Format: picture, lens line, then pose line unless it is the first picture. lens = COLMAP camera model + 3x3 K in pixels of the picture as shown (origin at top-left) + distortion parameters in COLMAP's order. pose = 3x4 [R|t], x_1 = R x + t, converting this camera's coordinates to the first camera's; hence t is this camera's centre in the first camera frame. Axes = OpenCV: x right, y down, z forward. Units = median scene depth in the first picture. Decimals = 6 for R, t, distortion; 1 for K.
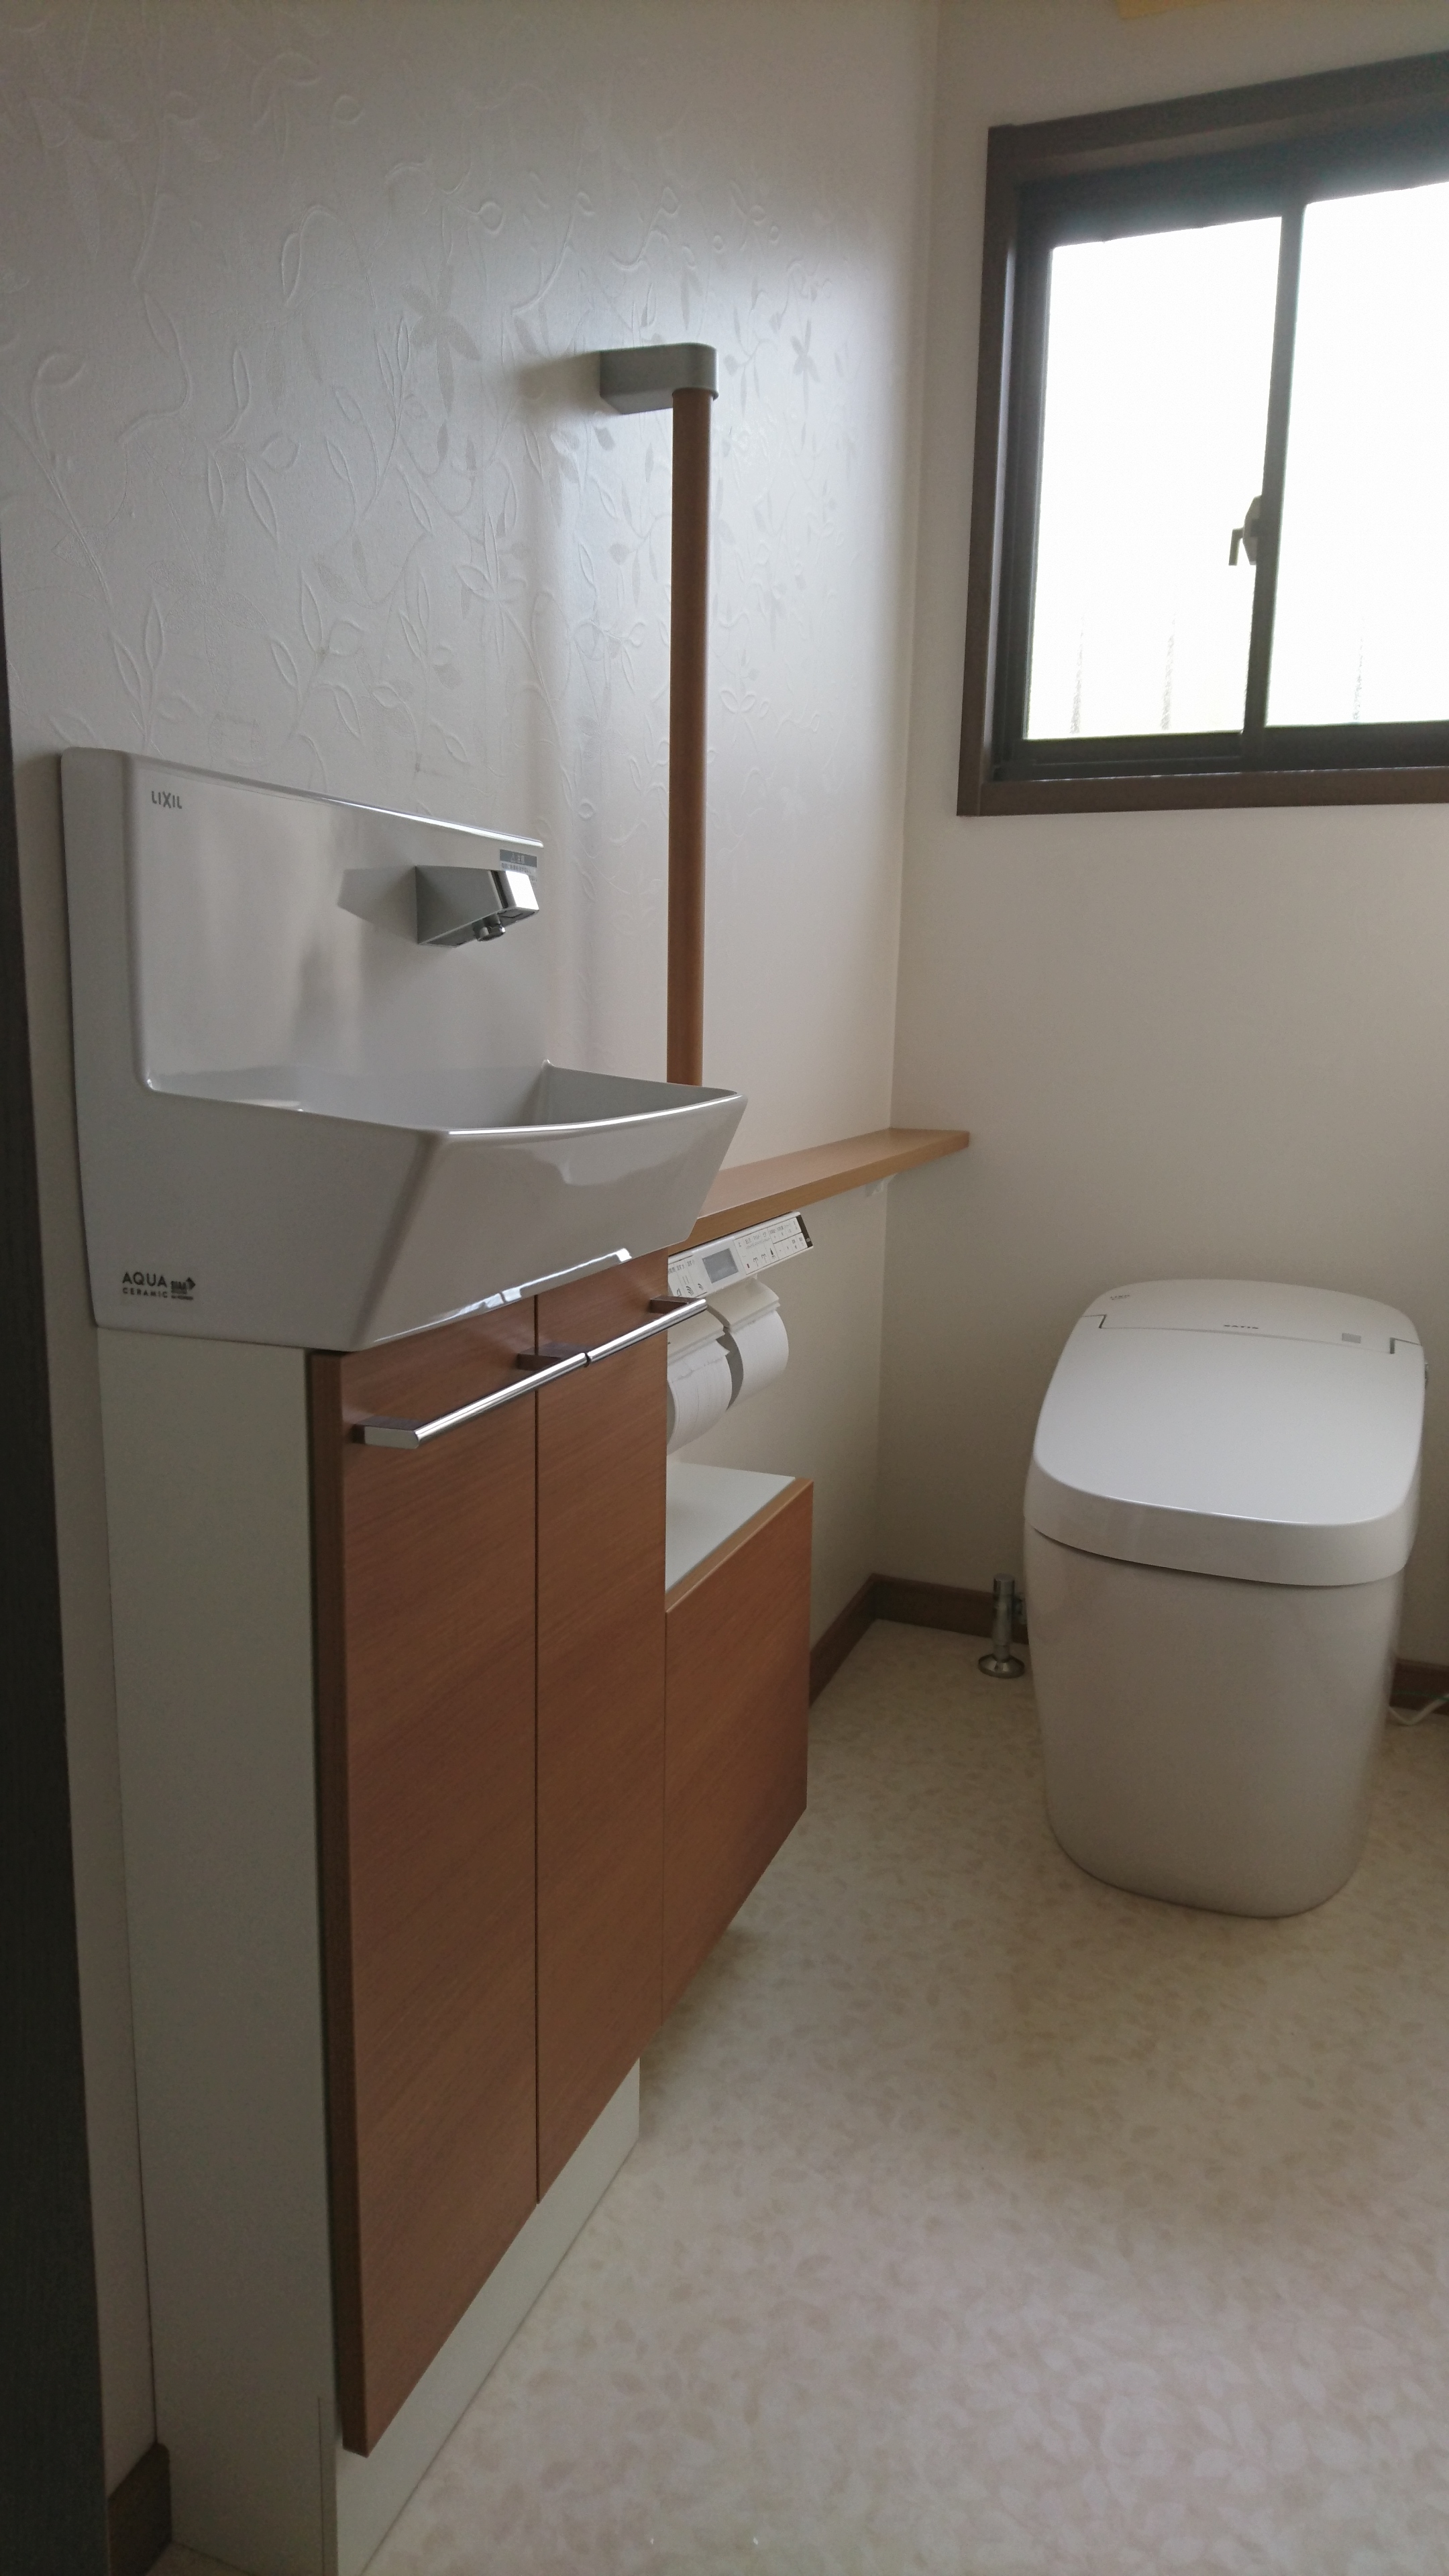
lens RADIAL K [[1663.7, 0, 724.5], [0, 1663.7, 1288.0], [0, 0, 1]] dist [0.087893, -0.108906]
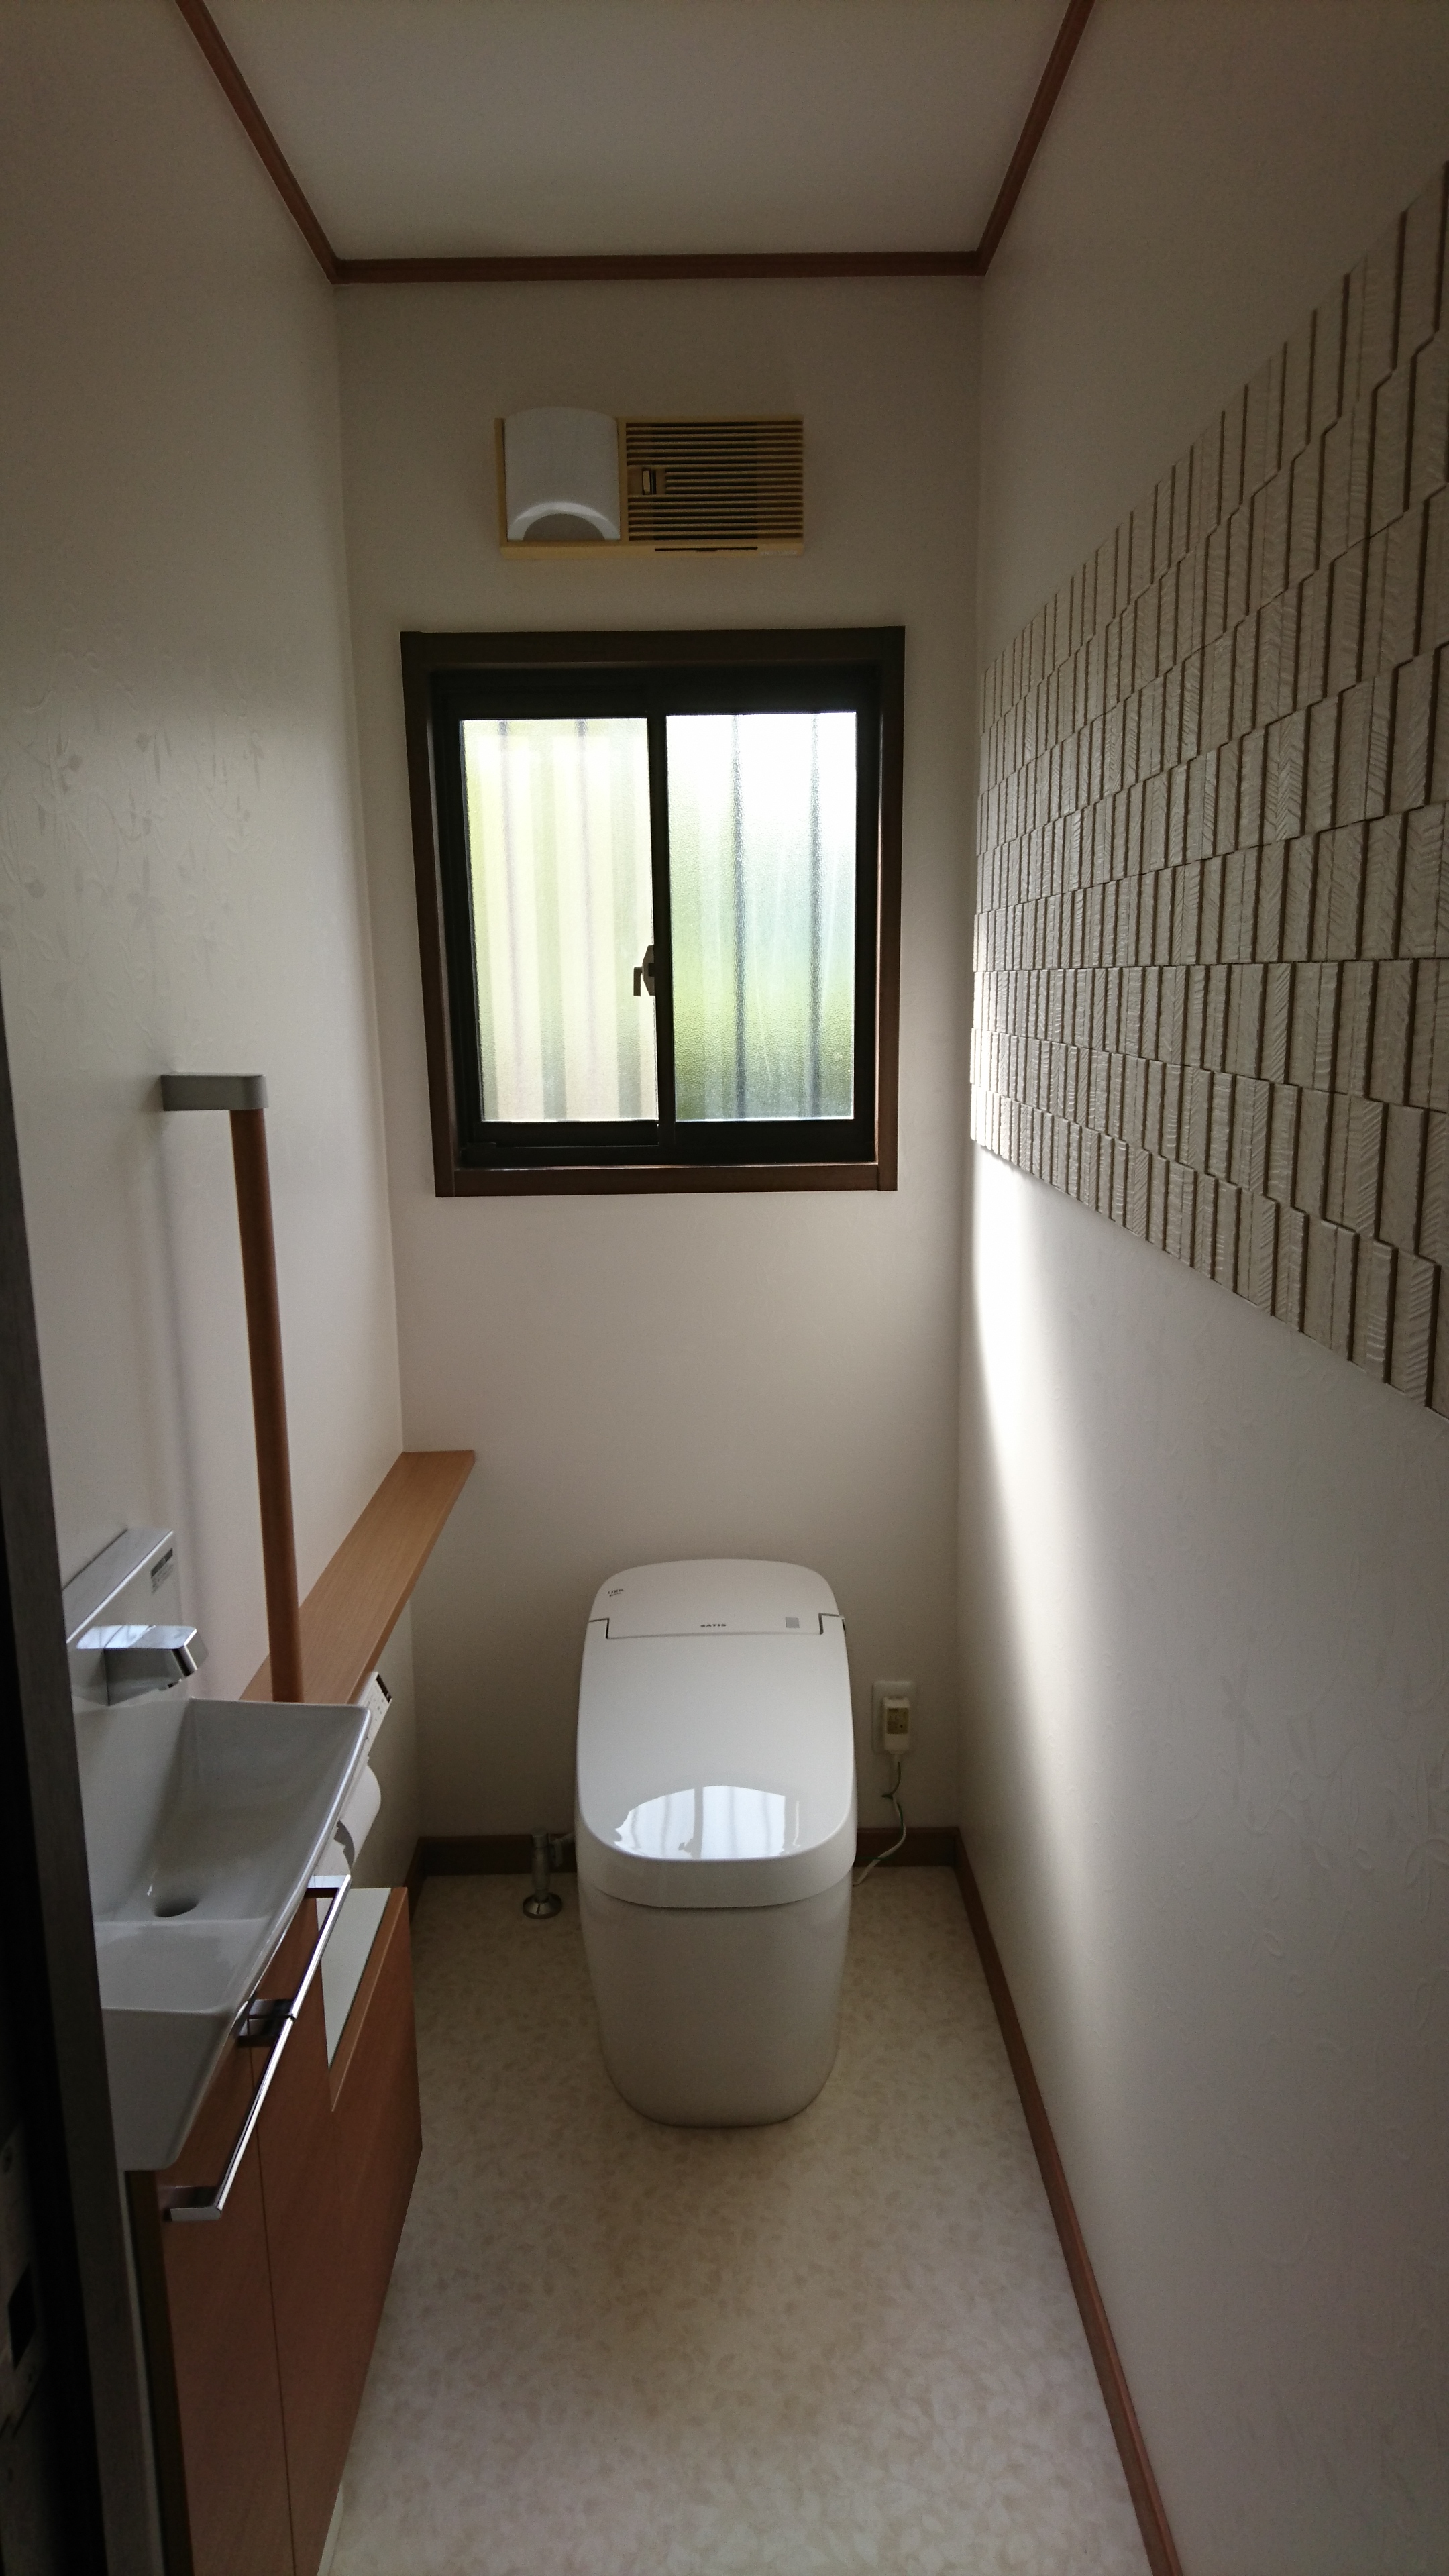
lens RADIAL K [[1621.8, 0, 724.5], [0, 1621.8, 1288.0], [0, 0, 1]] dist [0.140517, -0.168527]
pose [[0.932908, -0.105043, 0.344455, -0.125849], [0.097419, 0.994463, 0.039418, -0.429033], [-0.346688, -0.003217, 0.937975, -0.247268]]
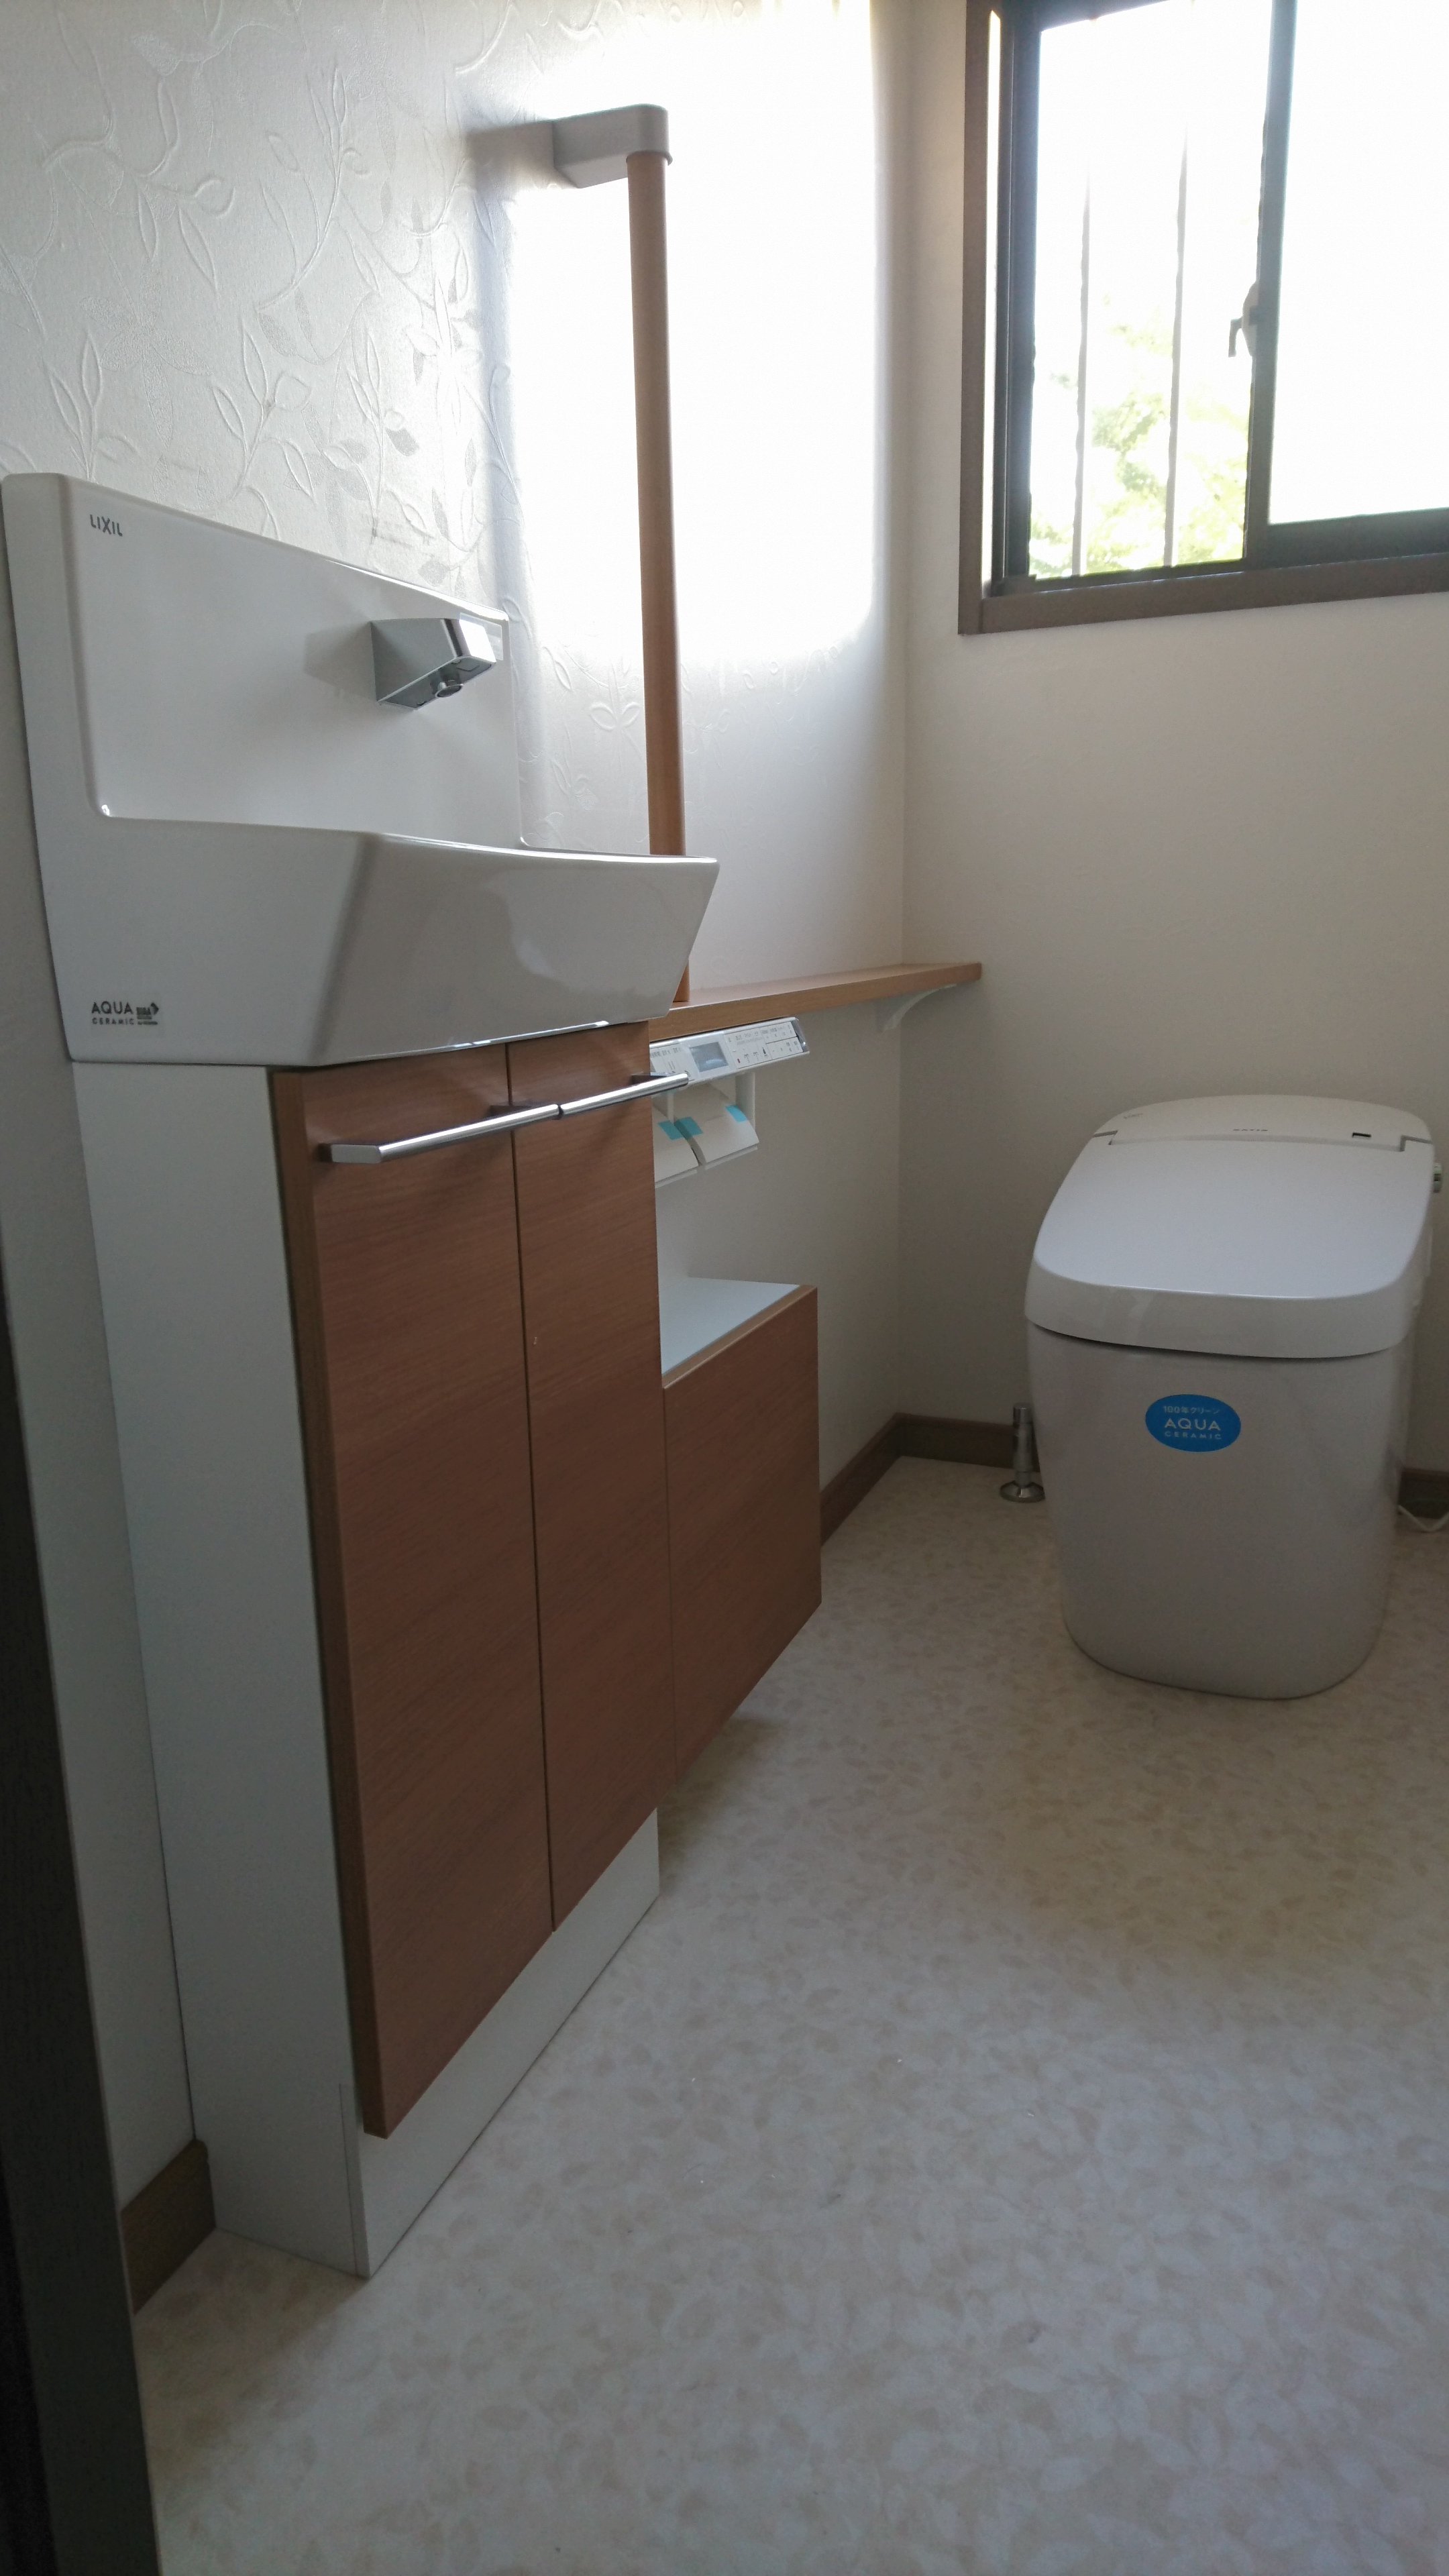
lens RADIAL K [[1663.7, 0, 724.5], [0, 1663.7, 1288.0], [0, 0, 1]] dist [0.087893, -0.108906]
pose [[0.998948, -0.032620, -0.032233, 0.038290], [0.034142, 0.998271, 0.047846, 0.086527], [0.030616, -0.048896, 0.998335, -0.017867]]
